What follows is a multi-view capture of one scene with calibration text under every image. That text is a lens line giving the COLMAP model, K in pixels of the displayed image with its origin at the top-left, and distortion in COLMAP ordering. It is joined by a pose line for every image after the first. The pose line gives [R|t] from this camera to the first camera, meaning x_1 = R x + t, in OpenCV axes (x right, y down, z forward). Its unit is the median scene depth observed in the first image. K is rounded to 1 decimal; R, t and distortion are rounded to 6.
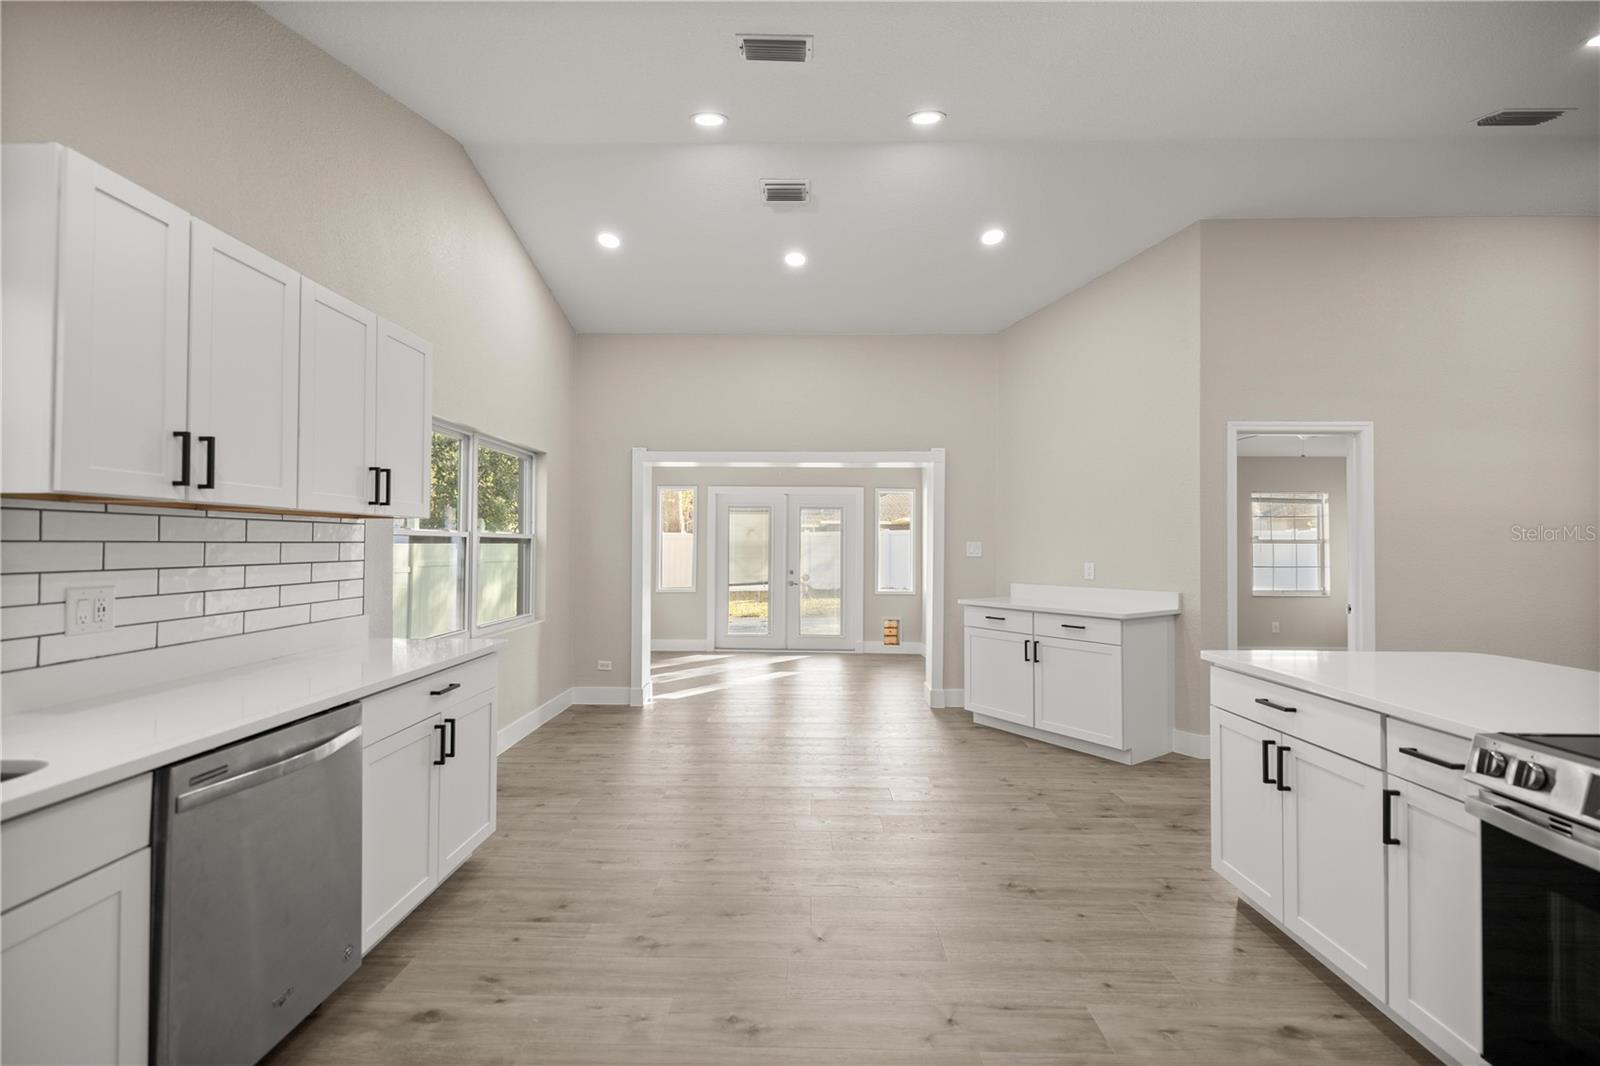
lens RADIAL K [[677.8, 0, 796.4], [0, 677.8, 534.1], [0, 0, 1]] dist [-0.000820, 0.001142]
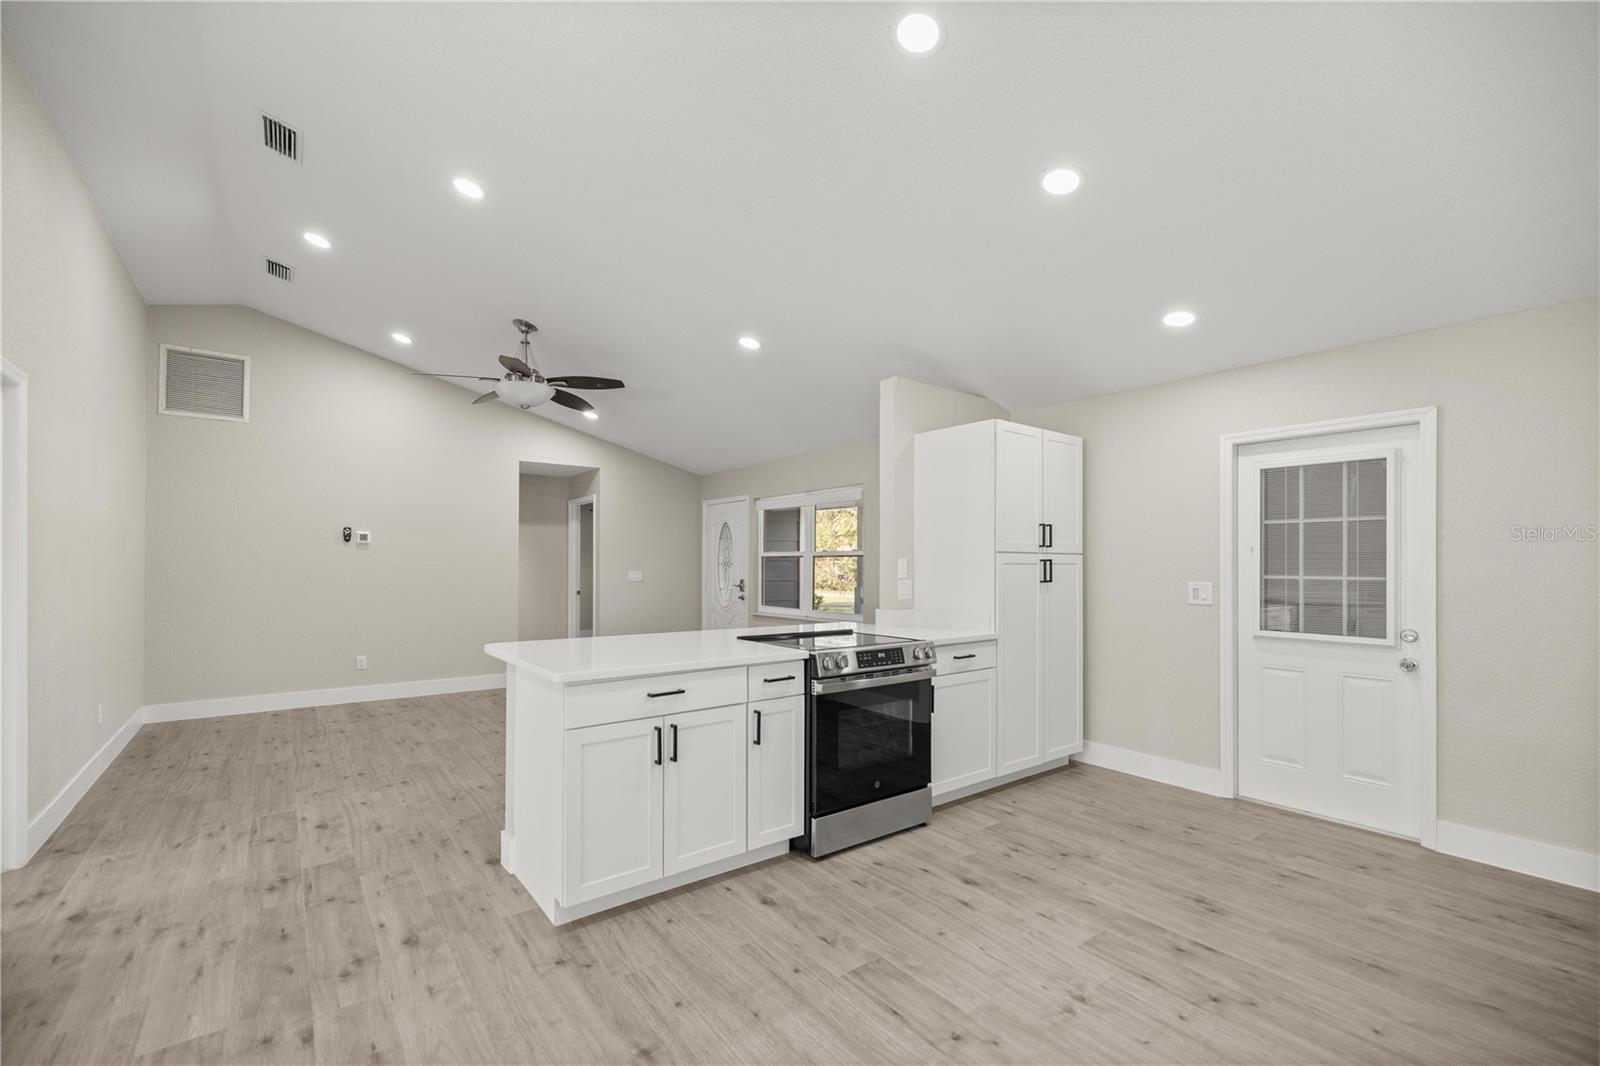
lens RADIAL K [[677.8, 0, 792.2], [0, 677.8, 563.5], [0, 0, 1]] dist [-0.000820, 0.001142]
pose [[-0.610904, -0.009071, 0.791653, -0.334537], [-0.016098, 0.999870, -0.000966, 0.025279], [-0.791541, -0.013334, -0.610970, 1.492965]]
